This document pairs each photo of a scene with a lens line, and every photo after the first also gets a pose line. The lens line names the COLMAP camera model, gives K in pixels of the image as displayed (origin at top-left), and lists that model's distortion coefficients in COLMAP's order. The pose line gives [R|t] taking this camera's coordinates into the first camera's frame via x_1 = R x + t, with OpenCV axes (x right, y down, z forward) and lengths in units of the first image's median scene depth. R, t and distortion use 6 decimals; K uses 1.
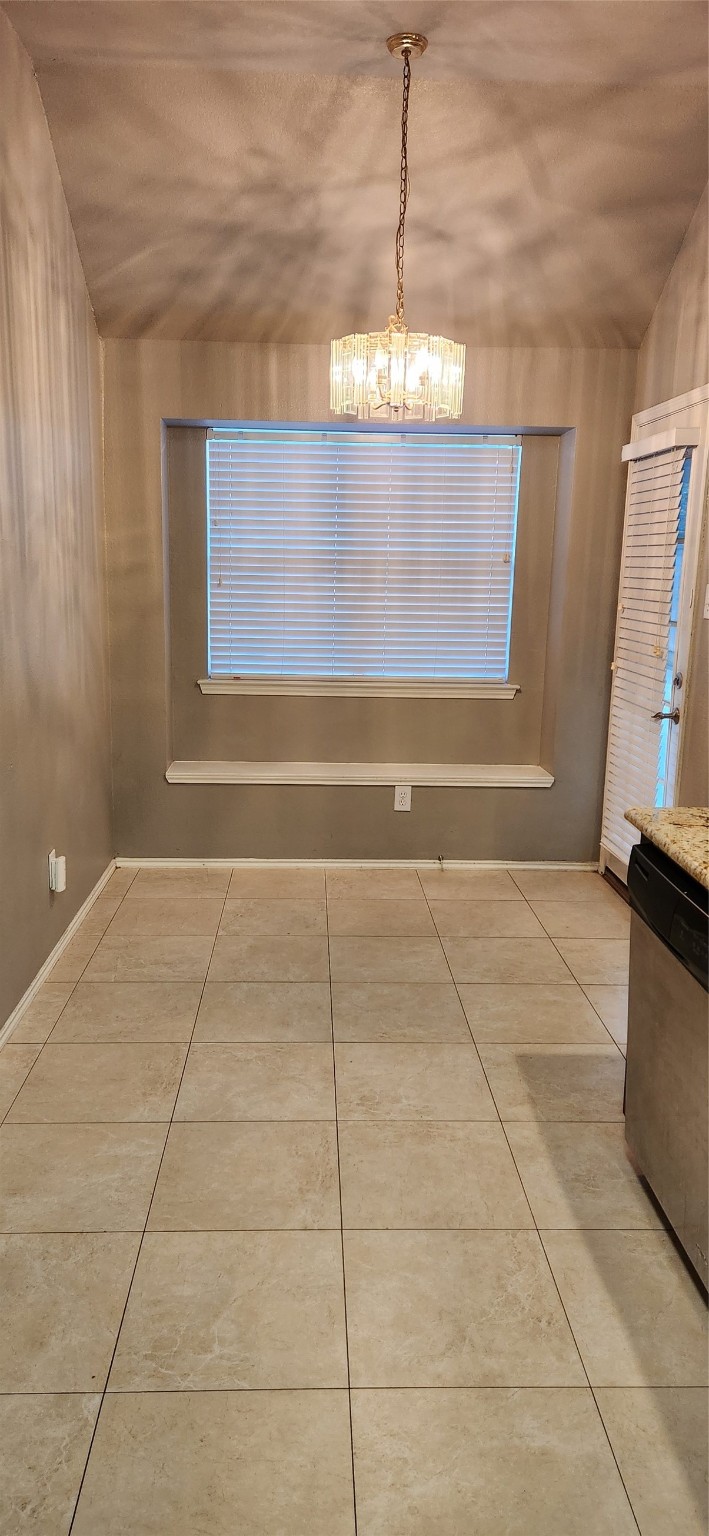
lens RADIAL K [[989.4, 0, 354.5], [0, 989.4, 768.0], [0, 0, 1]] dist [-0.002246, -0.001827]
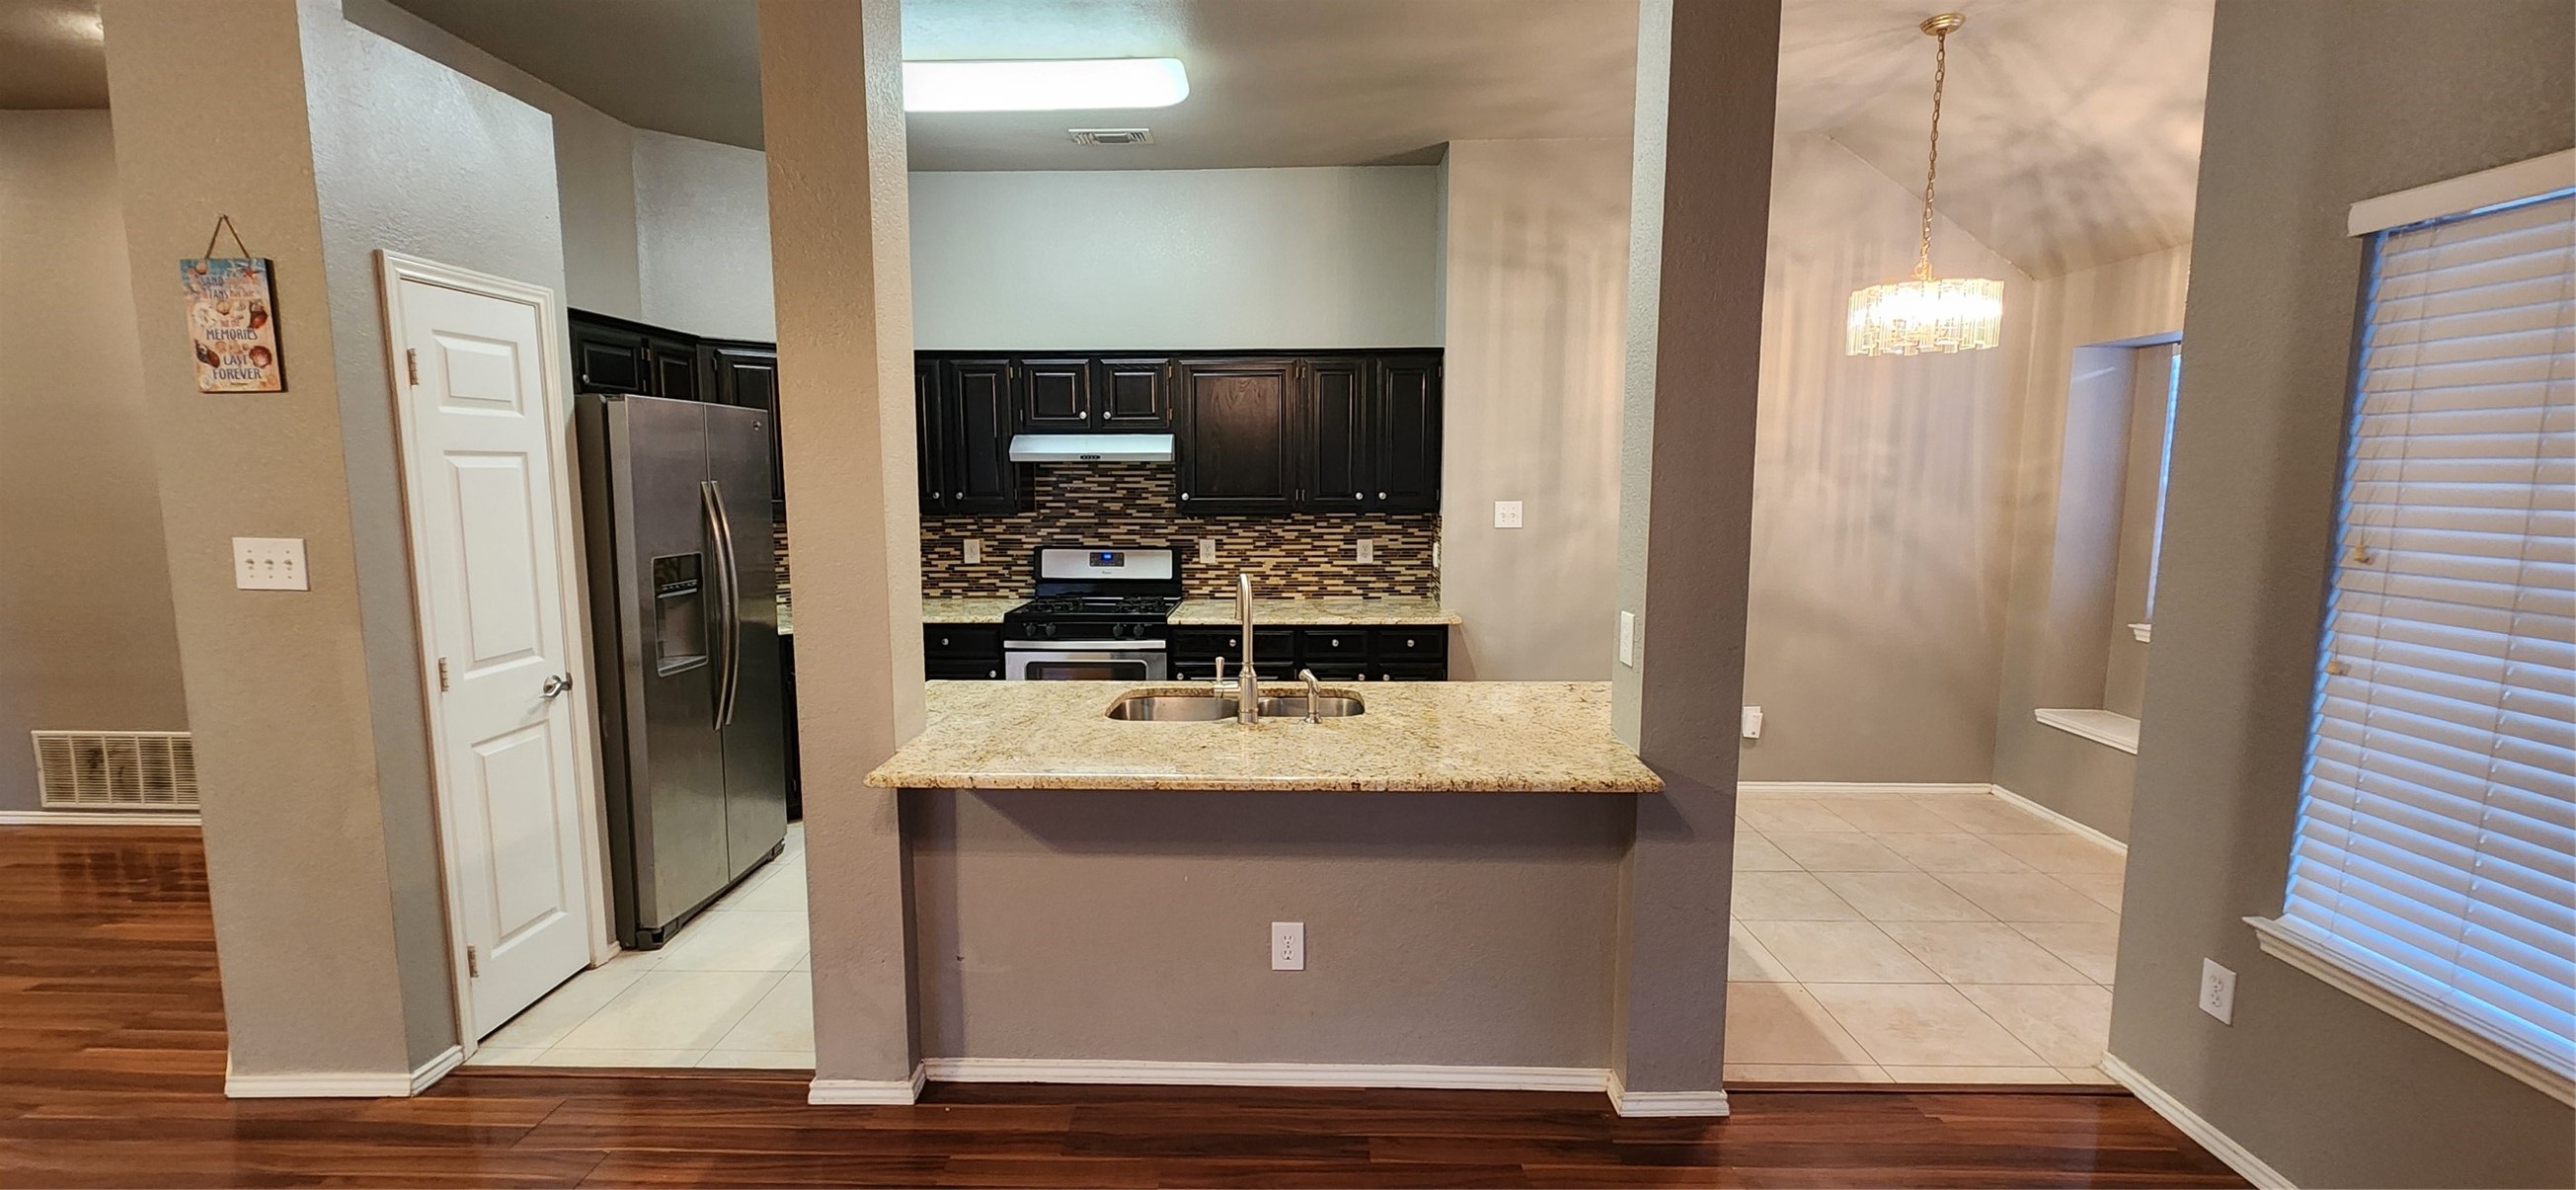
lens RADIAL K [[1024.0, 0, 1288.0], [0, 1024.0, 595.0], [0, 0, 1]] dist [0.000032, -0.000488]
pose [[-0.053427, 0.107134, -0.992808, 0.965698], [-0.207472, 0.971341, 0.115983, -0.081701], [0.976781, 0.212177, -0.029668, 0.356745]]
